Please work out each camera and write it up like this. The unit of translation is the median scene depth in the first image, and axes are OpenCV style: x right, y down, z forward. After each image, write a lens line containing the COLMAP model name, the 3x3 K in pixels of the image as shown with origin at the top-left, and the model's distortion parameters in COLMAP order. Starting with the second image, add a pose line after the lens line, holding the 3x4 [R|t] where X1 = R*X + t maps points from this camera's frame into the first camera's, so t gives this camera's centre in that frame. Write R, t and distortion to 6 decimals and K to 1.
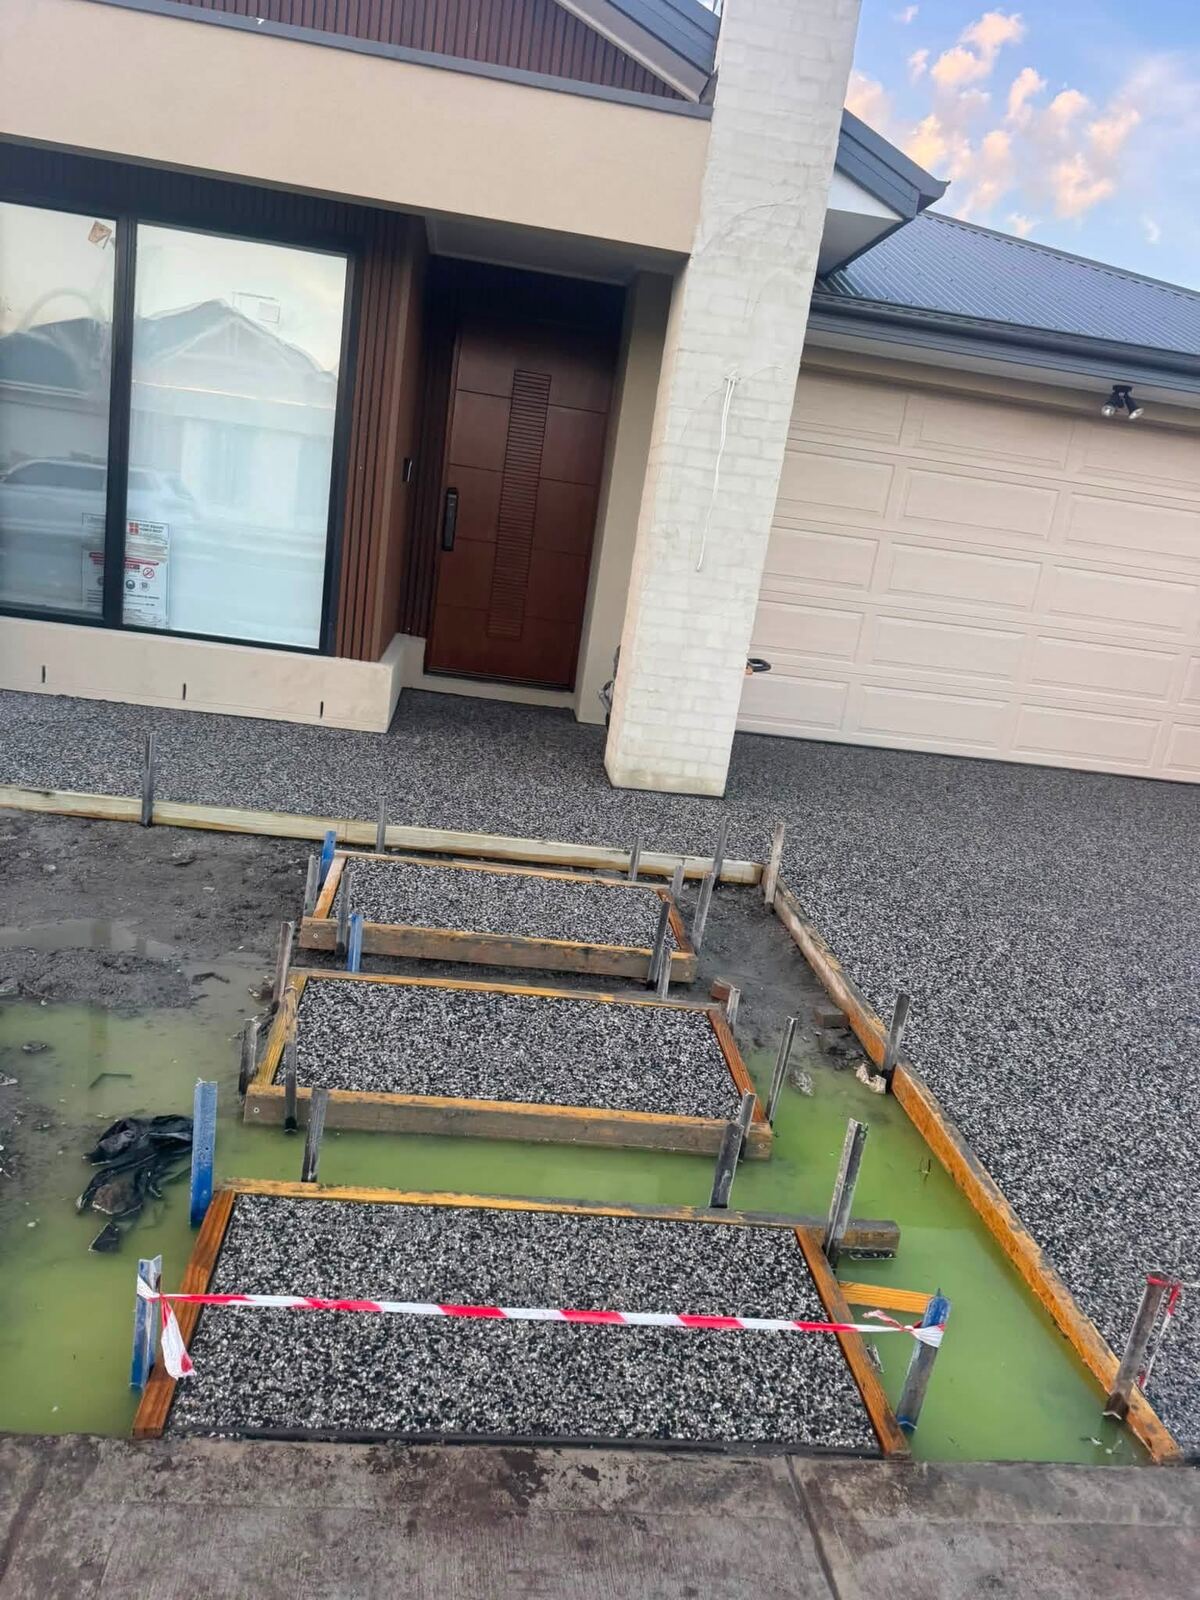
lens RADIAL K [[1030.7, 0, 588.4], [0, 1030.7, 799.8], [0, 0, 1]] dist [0.006245, -0.033185]
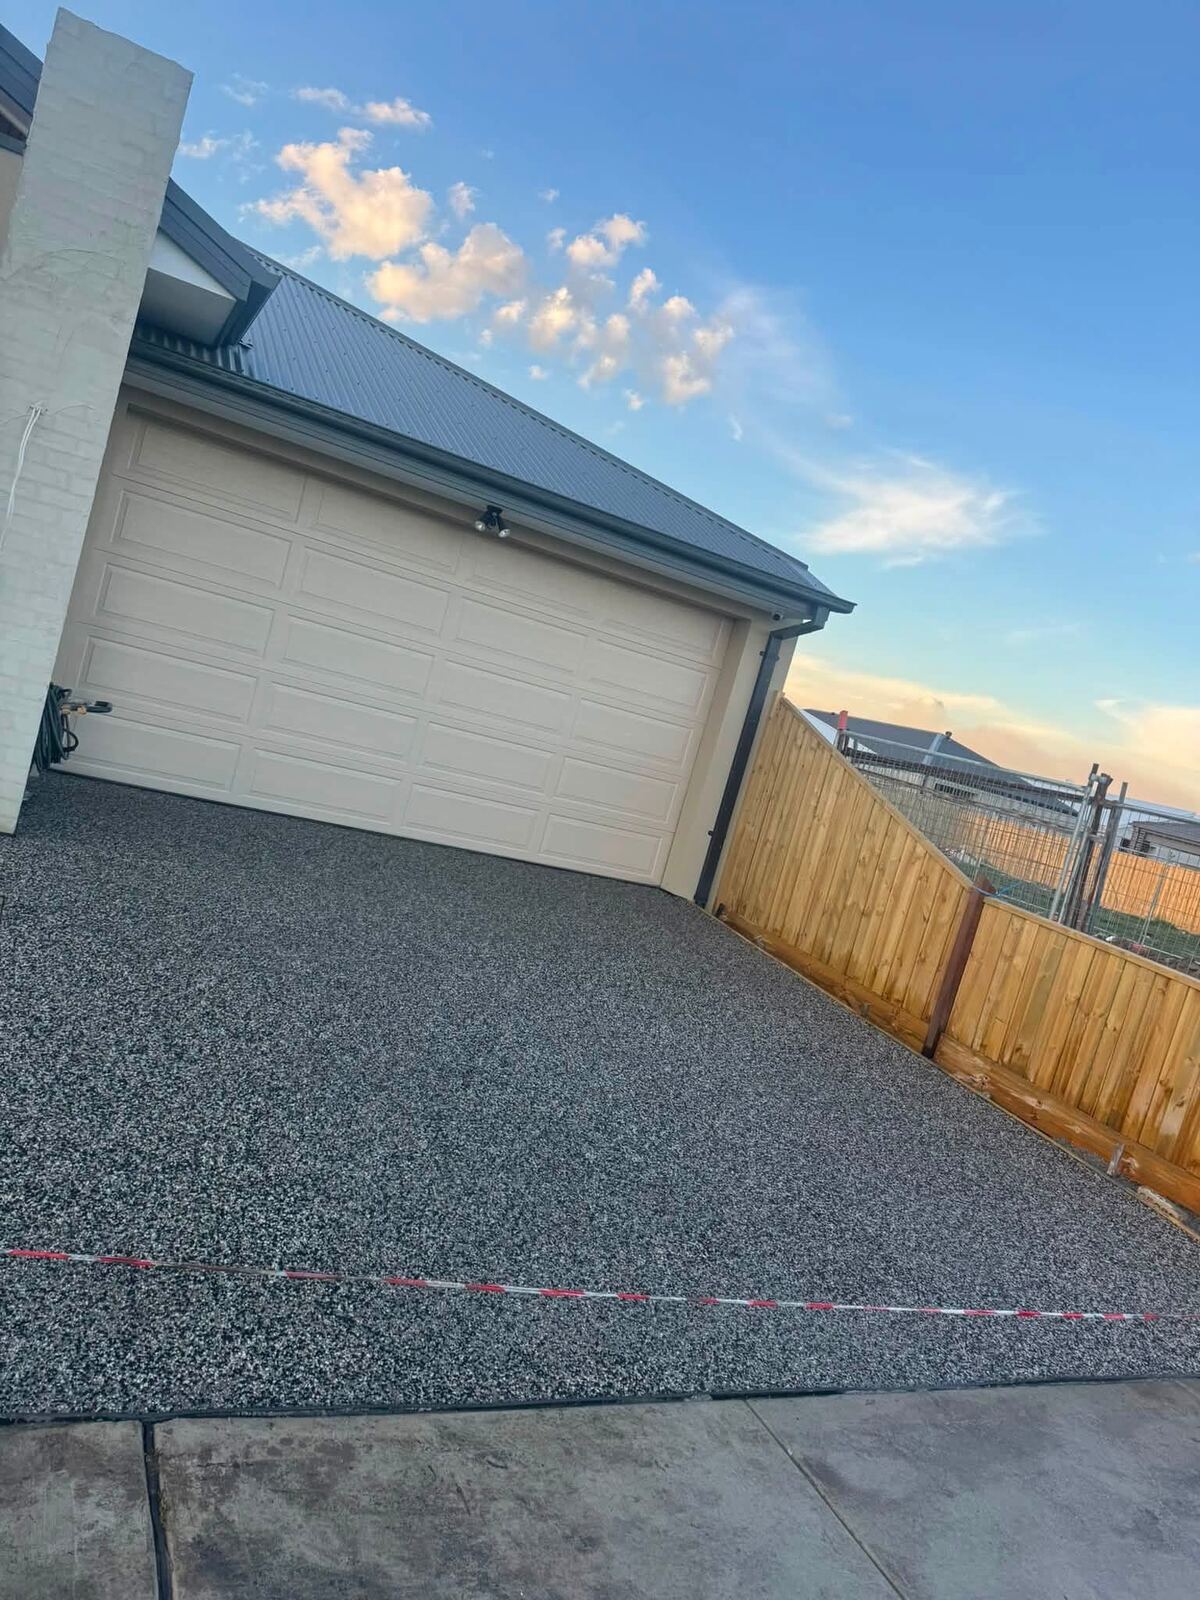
lens RADIAL K [[1030.7, 0, 588.4], [0, 1030.7, 799.8], [0, 0, 1]] dist [0.006245, -0.033185]
pose [[0.922880, 0.087246, 0.375075, 0.302823], [-0.051603, 0.993231, -0.104064, 0.042202], [-0.381615, 0.076684, 0.921135, -0.084233]]
